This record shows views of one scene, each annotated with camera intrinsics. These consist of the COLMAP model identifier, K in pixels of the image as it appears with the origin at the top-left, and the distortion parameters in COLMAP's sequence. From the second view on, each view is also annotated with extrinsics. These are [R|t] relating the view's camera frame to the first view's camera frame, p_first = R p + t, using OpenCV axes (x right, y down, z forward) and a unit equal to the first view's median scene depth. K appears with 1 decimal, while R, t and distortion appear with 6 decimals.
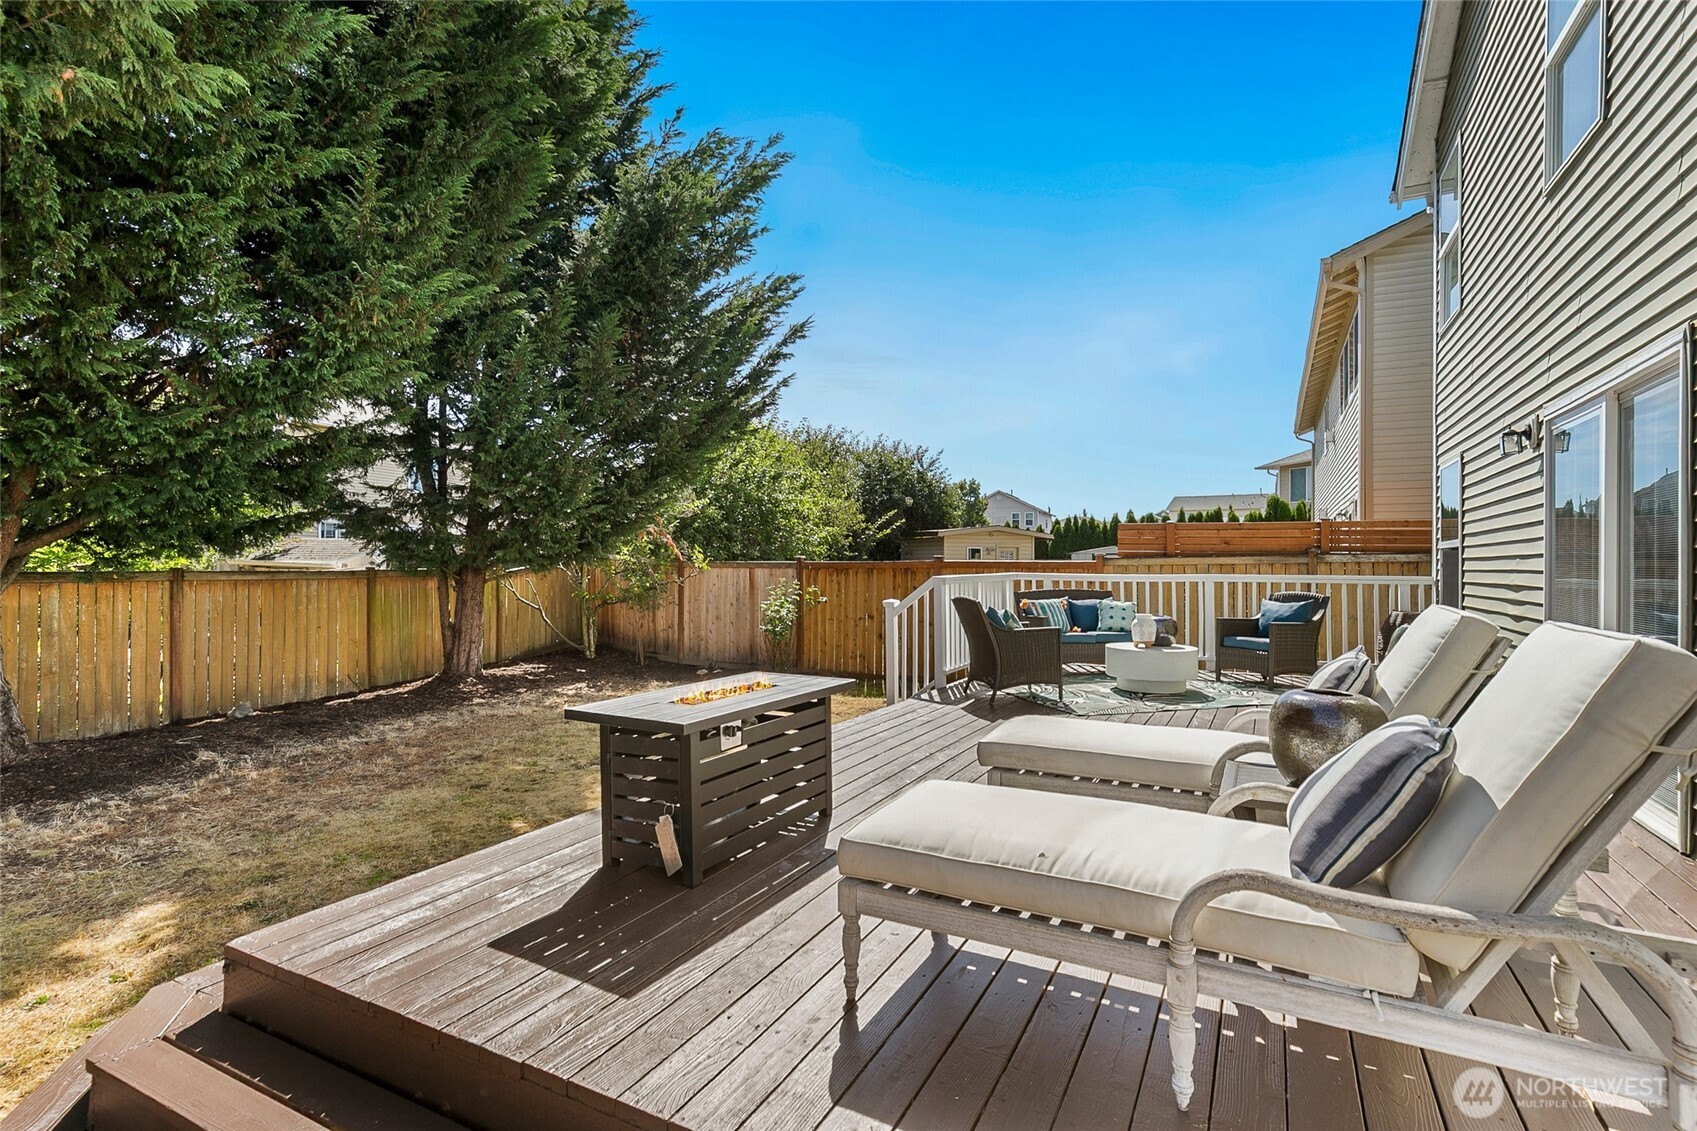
lens RADIAL K [[802.8, 0, 846.7], [0, 802.8, 544.4], [0, 0, 1]] dist [0.002501, 0.000273]
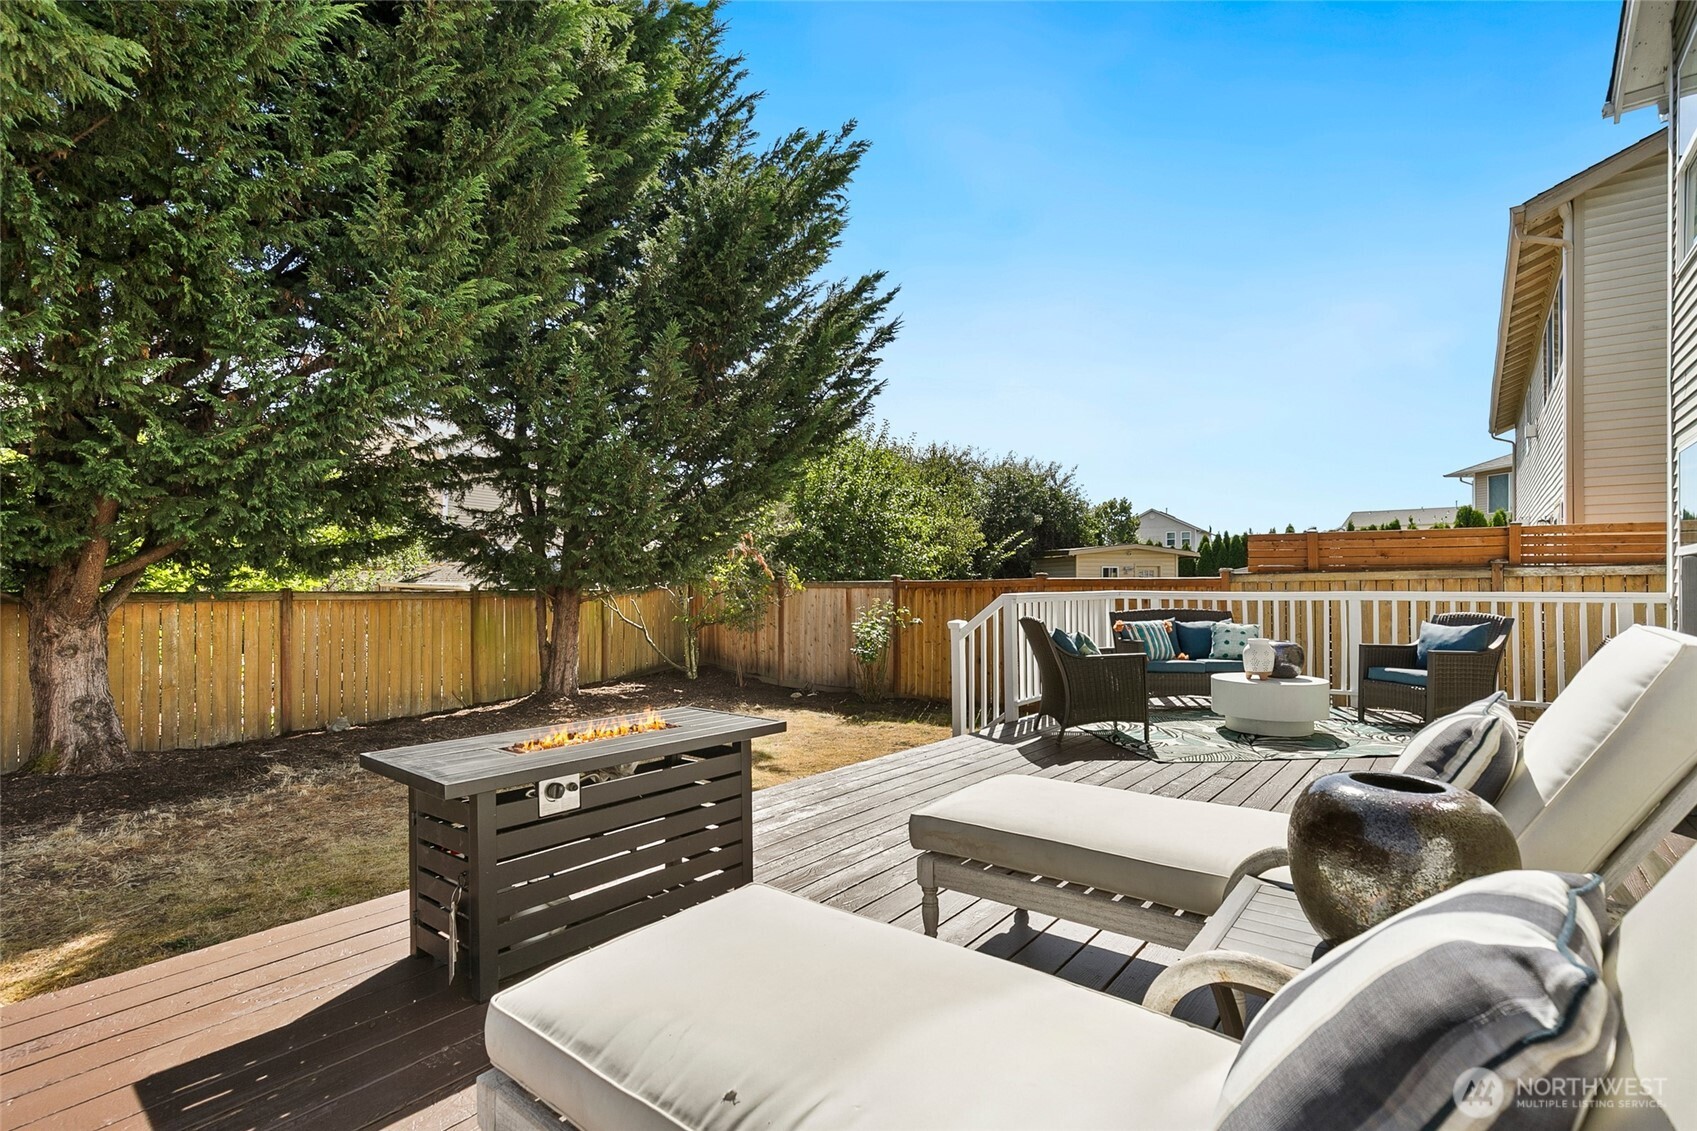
lens RADIAL K [[784.8, 0, 862.4], [0, 784.8, 572.1], [0, 0, 1]] dist [-0.000231, -0.000038]
pose [[0.984484, -0.007784, -0.175300, 0.079811], [0.008680, 0.999953, 0.004344, 0.008099], [0.175258, -0.005798, 0.984505, 0.097262]]
